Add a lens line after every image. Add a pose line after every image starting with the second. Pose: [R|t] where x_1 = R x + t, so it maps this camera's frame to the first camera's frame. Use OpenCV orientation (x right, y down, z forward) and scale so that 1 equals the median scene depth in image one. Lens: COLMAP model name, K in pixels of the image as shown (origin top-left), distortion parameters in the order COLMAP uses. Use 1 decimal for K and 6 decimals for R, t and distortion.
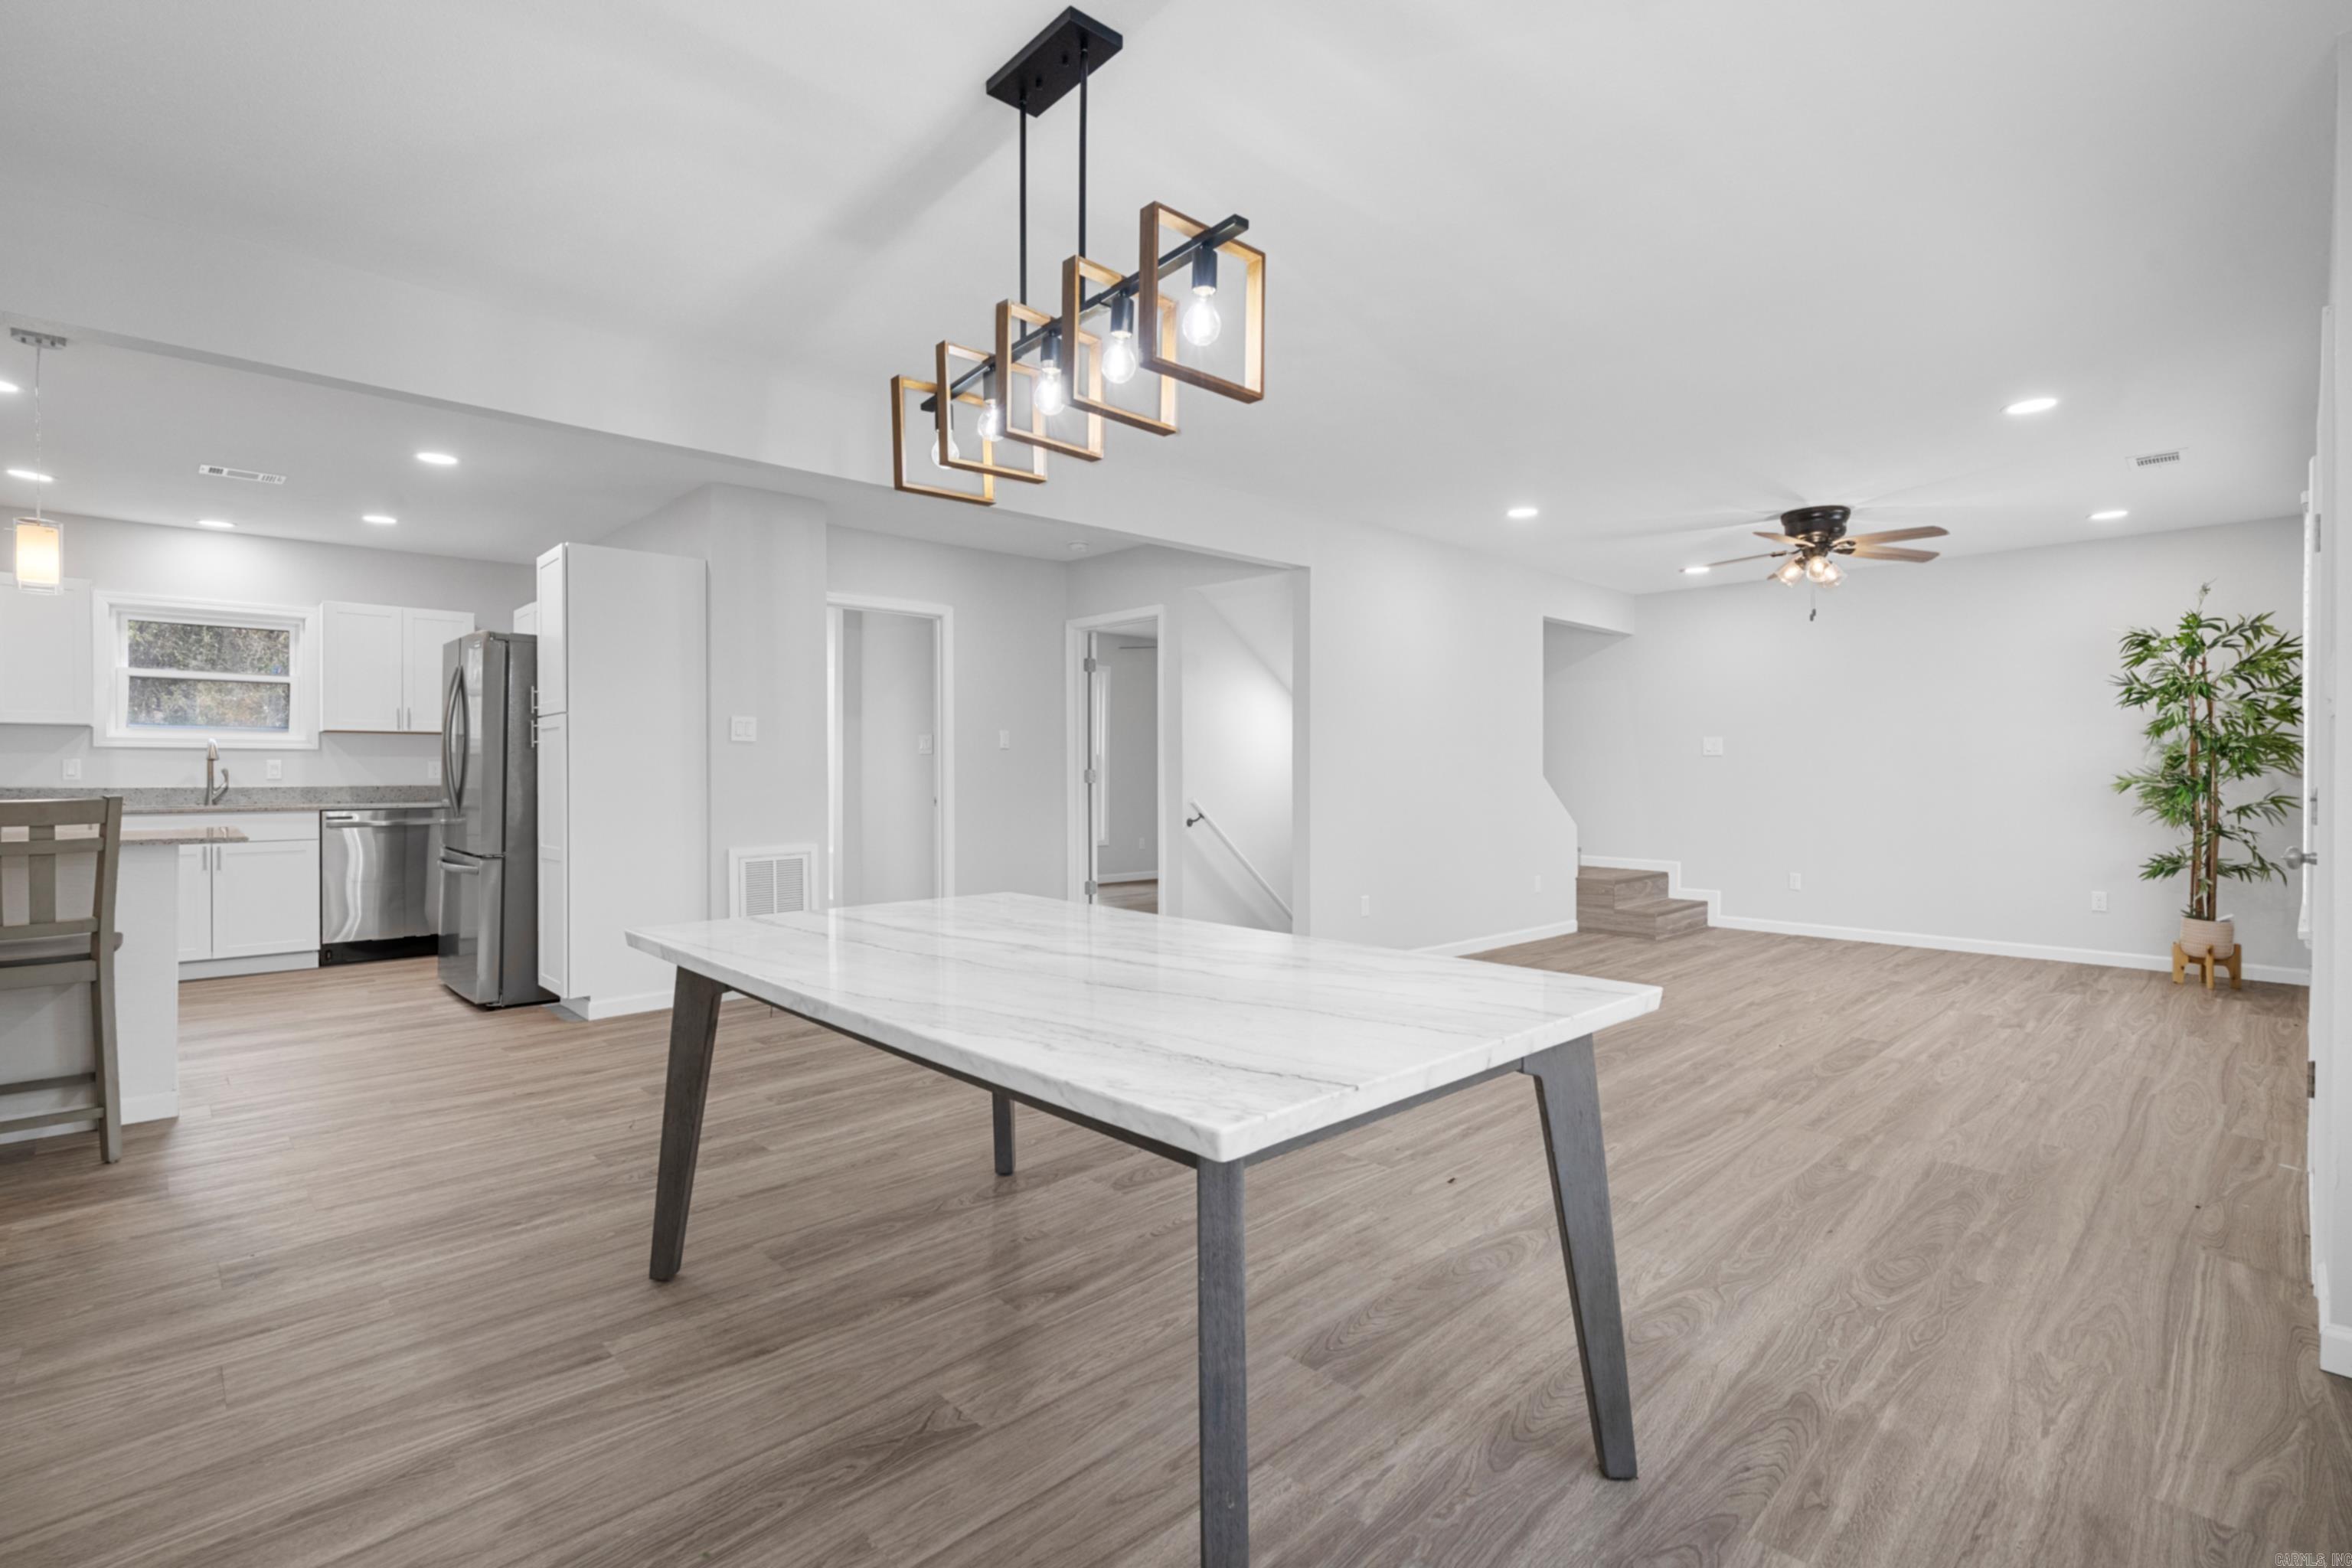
lens RADIAL K [[1070.7, 0, 1164.5], [0, 1070.7, 777.9], [0, 0, 1]] dist [-0.001487, 0.000029]
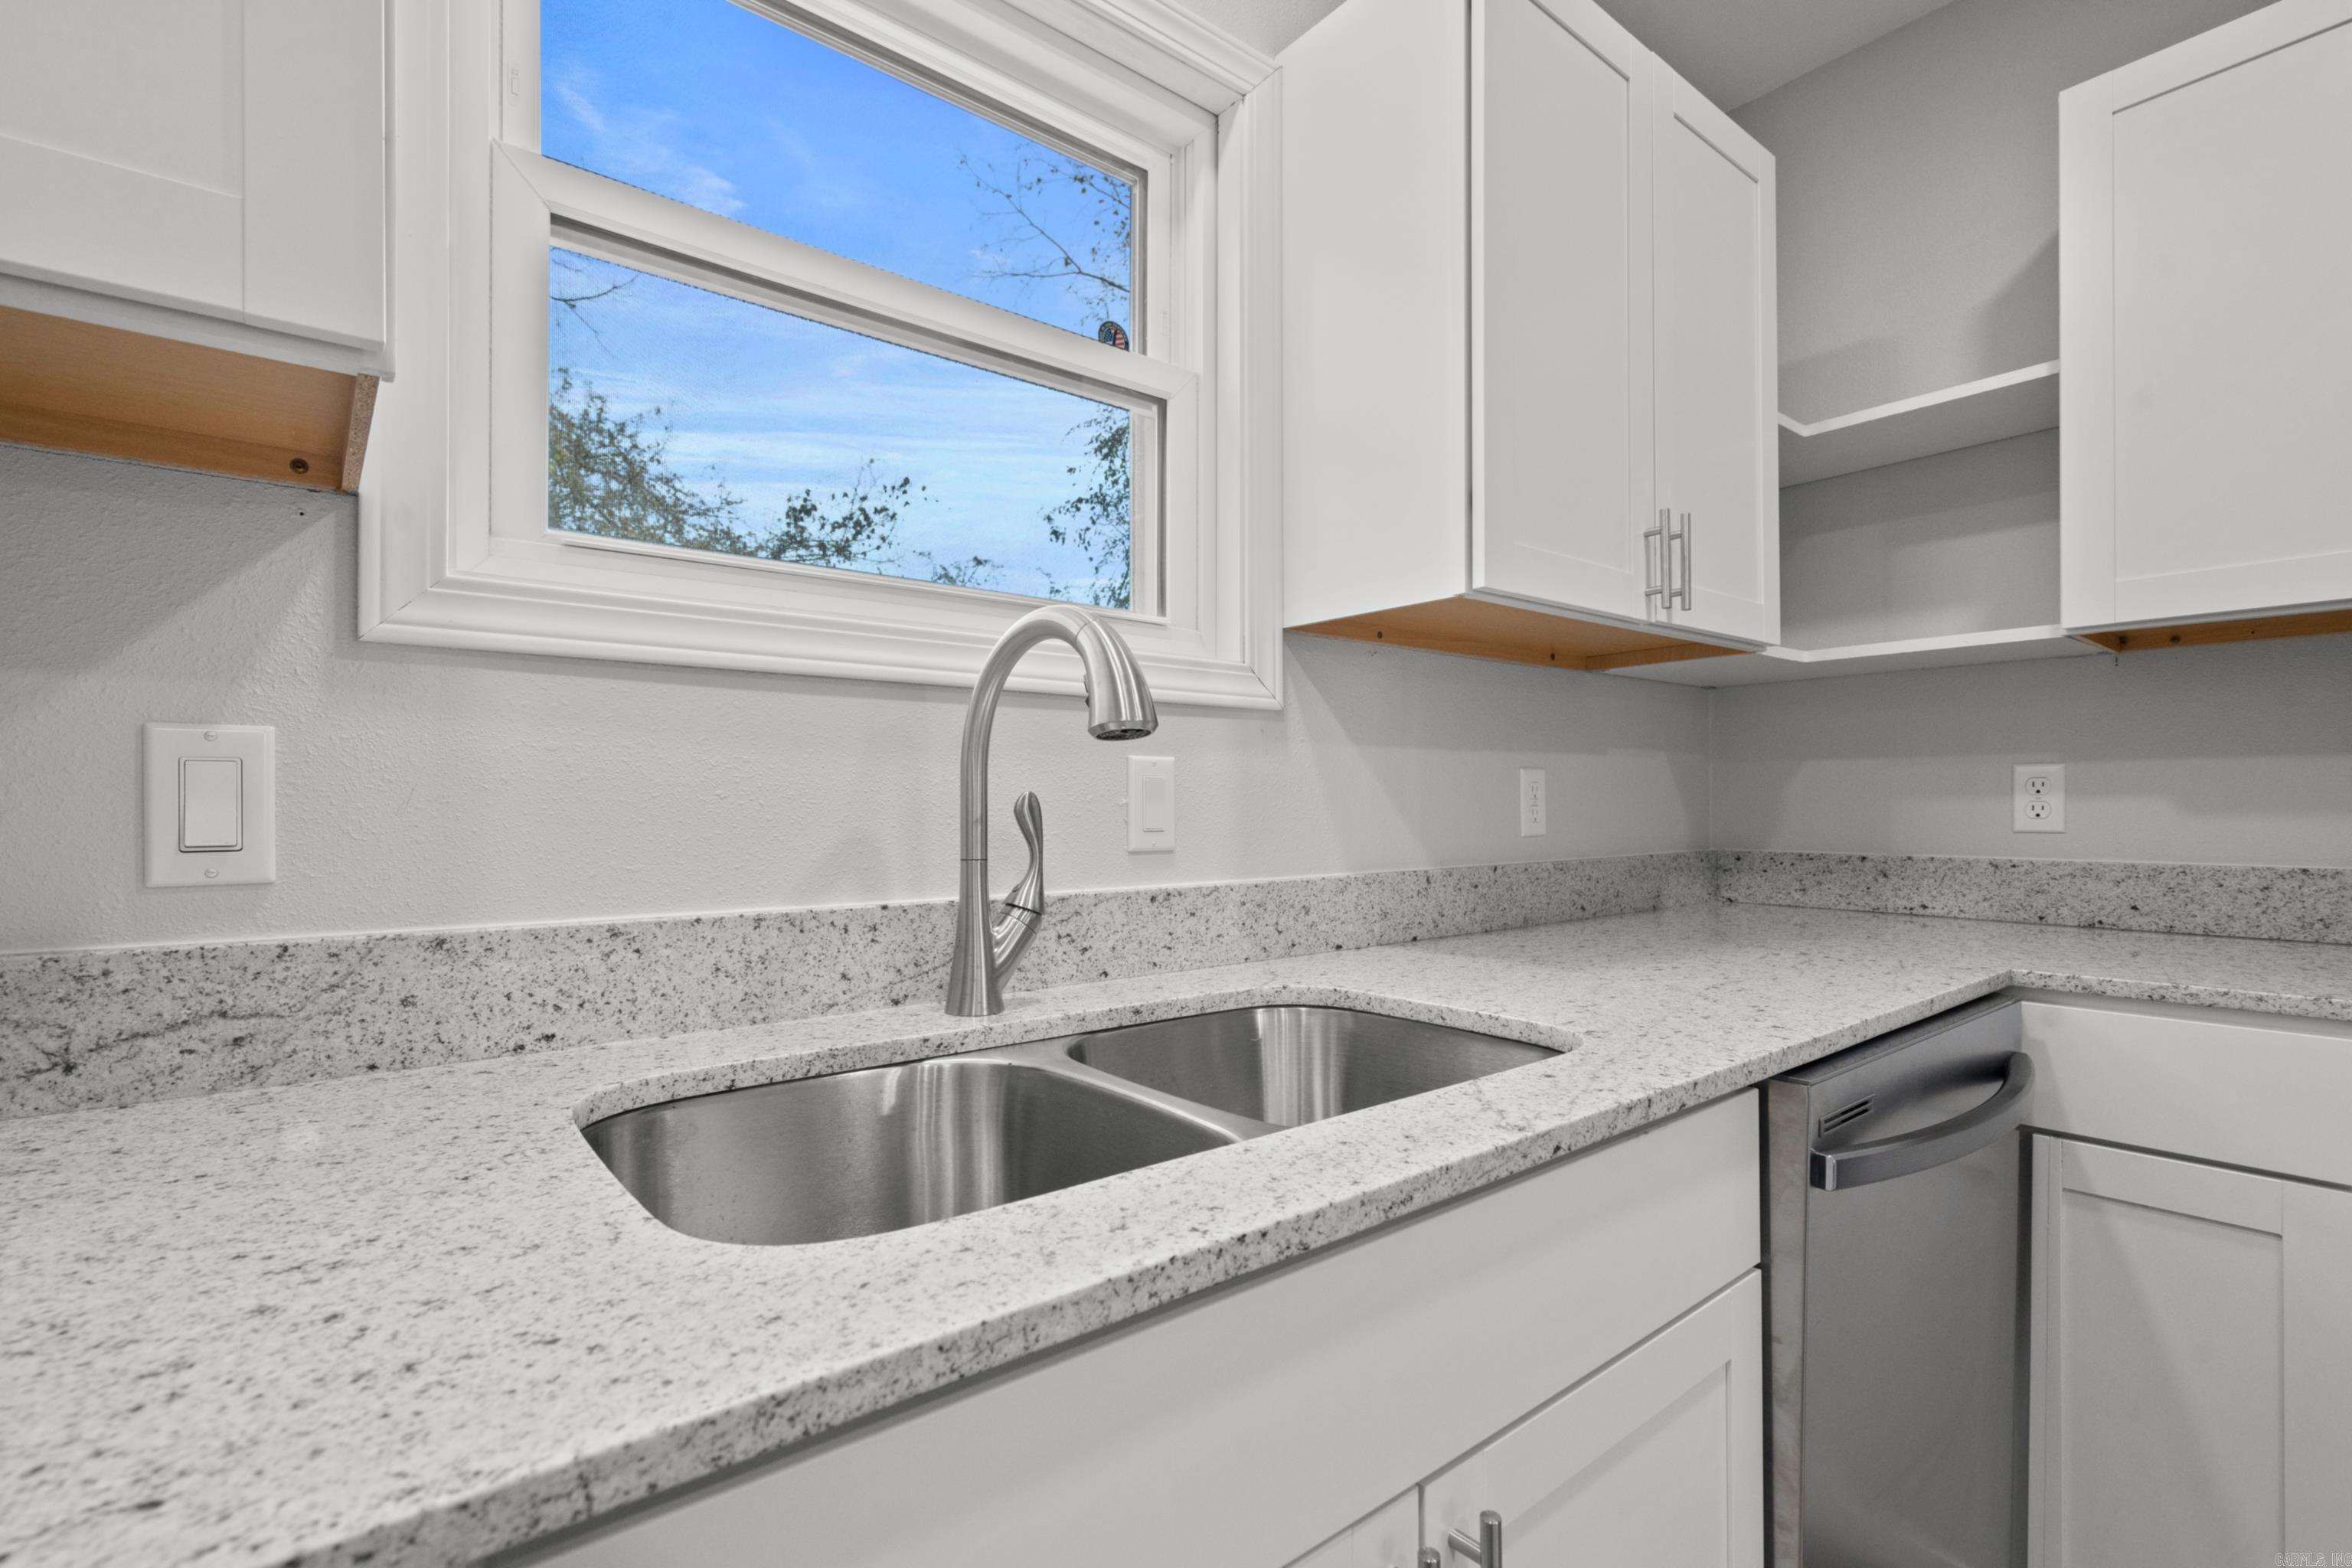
lens RADIAL K [[1071.4, 0, 1166.6], [0, 1071.4, 795.4], [0, 0, 1]] dist [0.002782, 0.000601]
pose [[0.996589, -0.003884, -0.082439, -0.847636], [0.002772, 0.999904, -0.013610, -0.006592], [0.082484, 0.013335, 0.996503, 0.832263]]
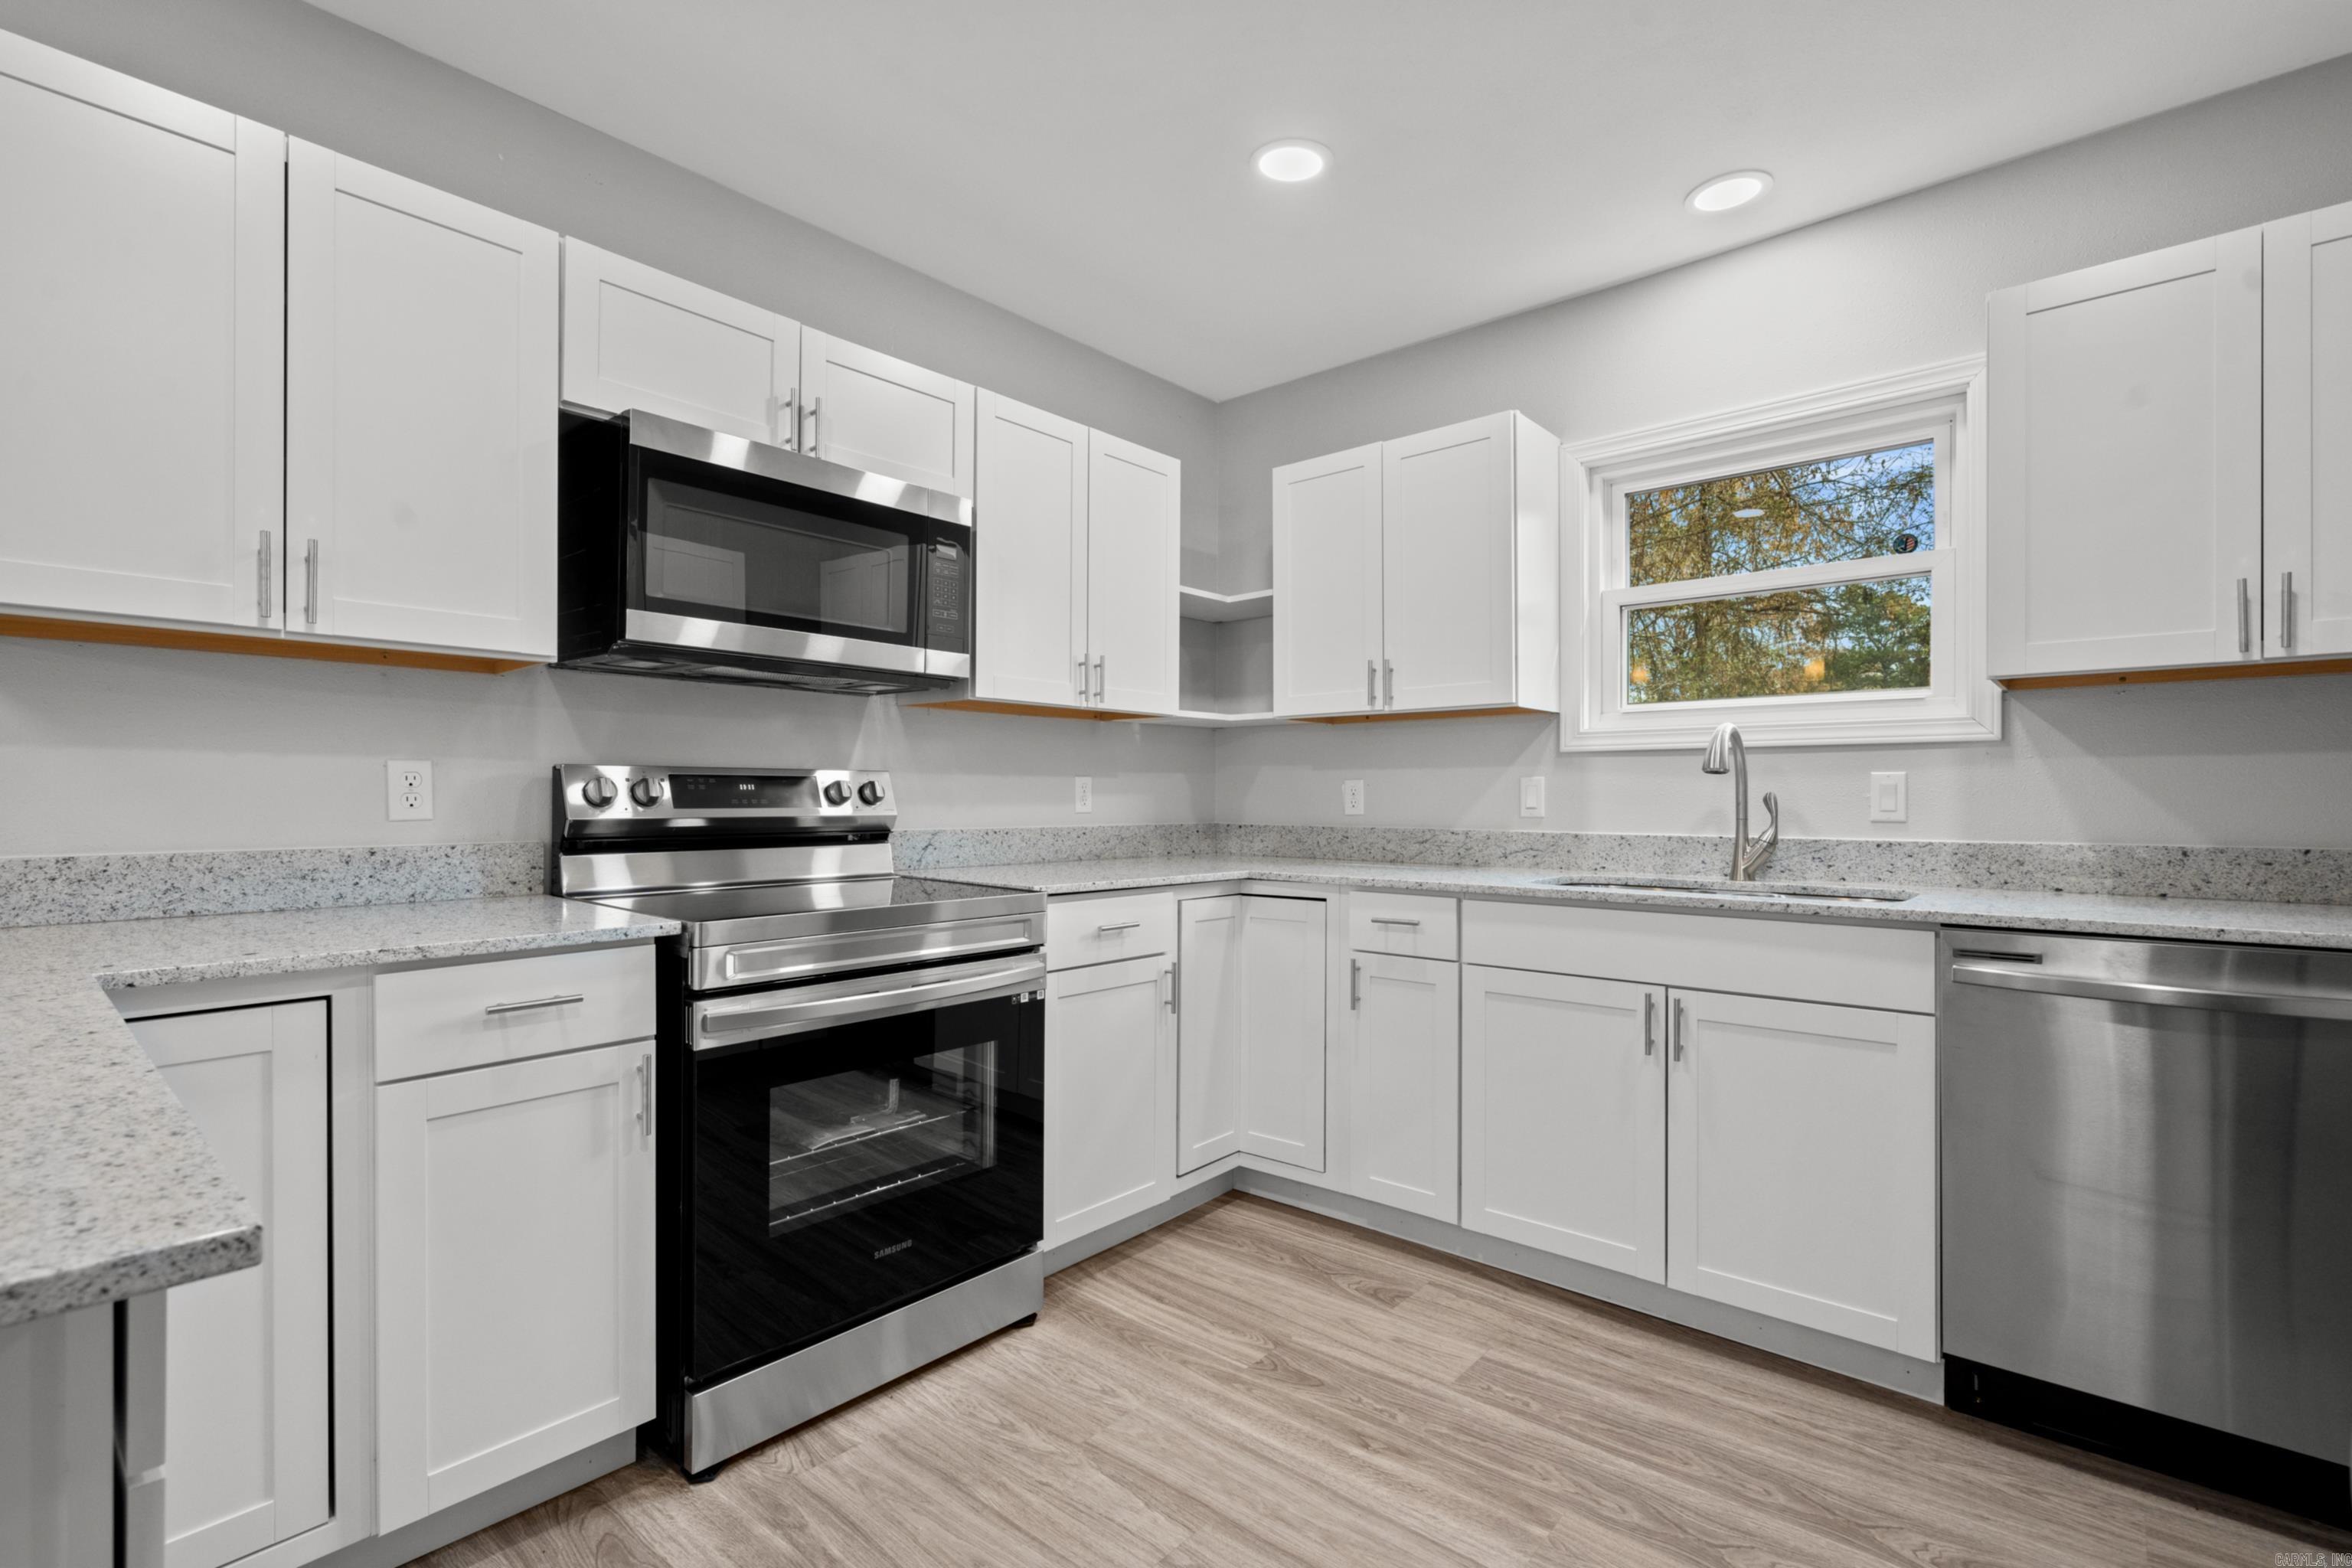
lens RADIAL K [[1071.4, 0, 1166.6], [0, 1071.4, 795.4], [0, 0, 1]] dist [0.002782, 0.000601]
pose [[0.092375, -0.002558, -0.995721, -0.488057], [-0.005209, 0.999982, -0.003052, -0.005742], [0.995711, 0.005469, 0.092360, 0.733024]]
